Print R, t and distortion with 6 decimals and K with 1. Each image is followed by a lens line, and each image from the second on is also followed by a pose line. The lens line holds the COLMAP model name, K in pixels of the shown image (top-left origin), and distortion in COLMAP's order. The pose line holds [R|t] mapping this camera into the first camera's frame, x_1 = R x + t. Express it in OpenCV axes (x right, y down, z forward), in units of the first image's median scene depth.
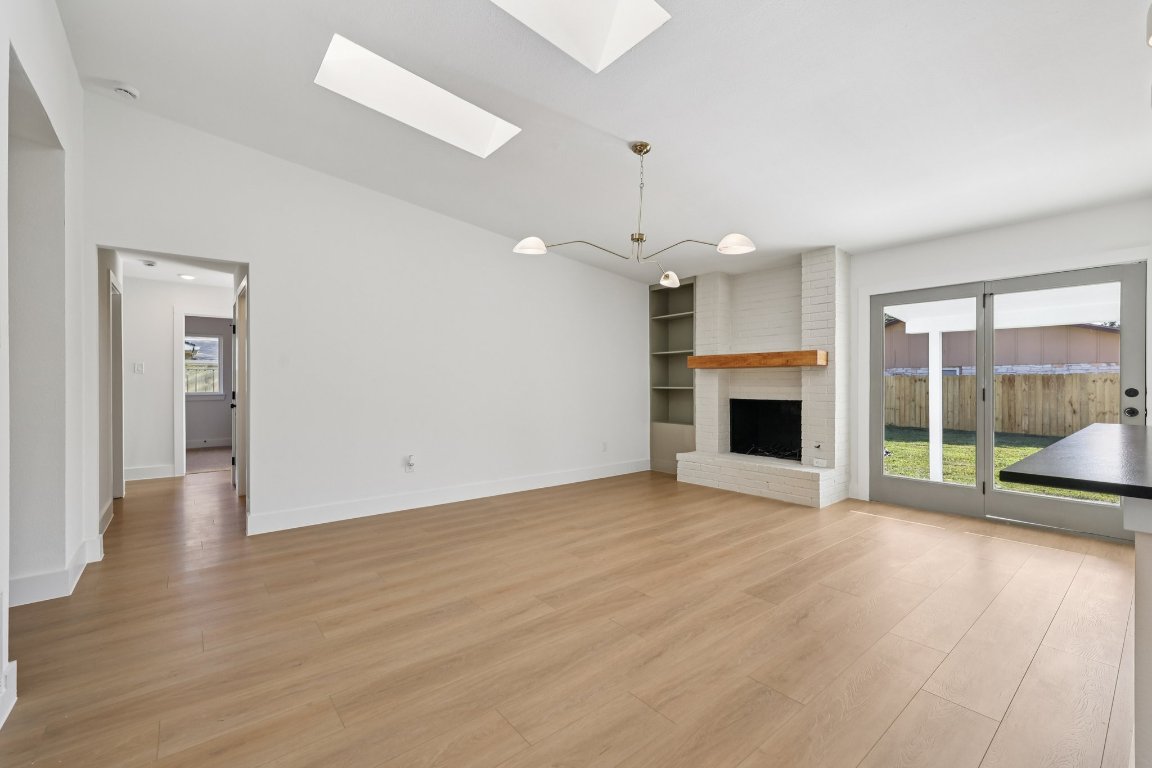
lens RADIAL K [[482.0, 0, 578.7], [0, 482.0, 383.3], [0, 0, 1]] dist [-0.001736, 0.000408]
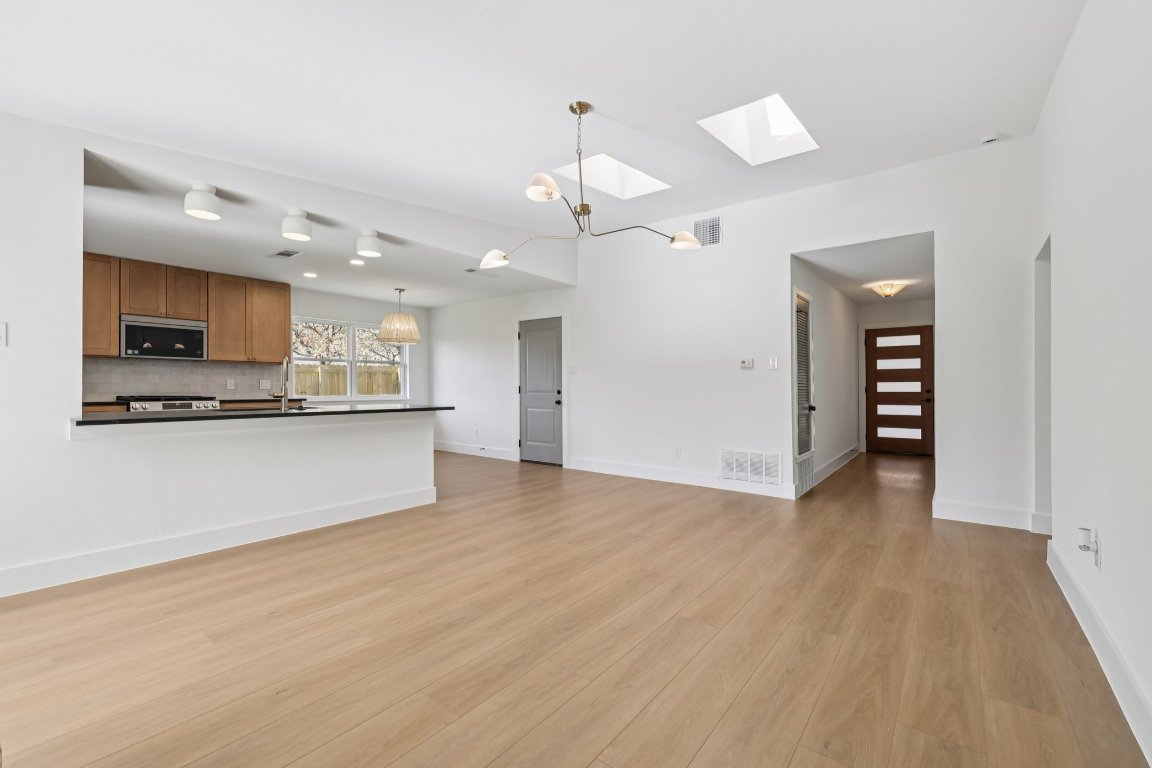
lens RADIAL K [[482.0, 0, 578.7], [0, 482.0, 383.3], [0, 0, 1]] dist [-0.001736, 0.000408]
pose [[-0.973809, -0.001216, -0.227366, 0.230648], [0.000441, 0.999974, -0.007233, 0.011130], [0.227369, -0.007144, -0.973783, 1.292318]]
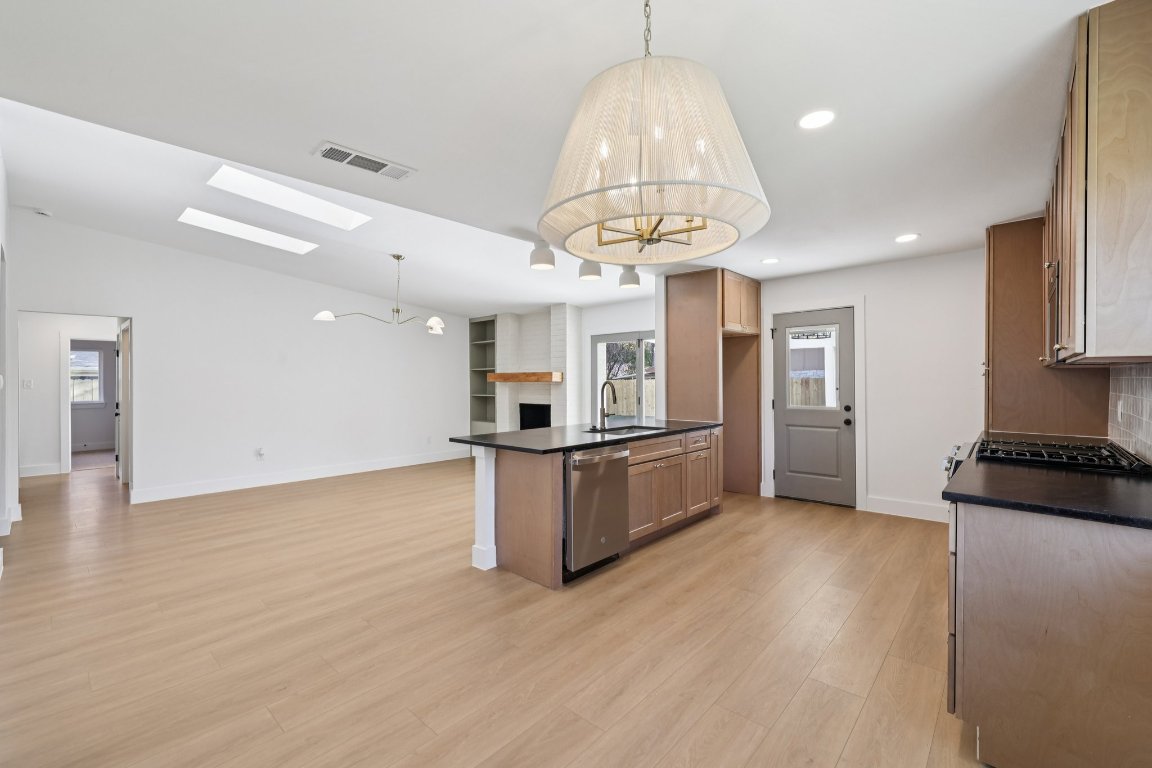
lens RADIAL K [[482.0, 0, 578.7], [0, 482.0, 383.3], [0, 0, 1]] dist [-0.001736, 0.000408]
pose [[0.988873, -0.007173, 0.148591, 0.345141], [0.006905, 0.999973, 0.002319, -0.035353], [-0.148604, -0.001268, 0.988896, -0.507067]]
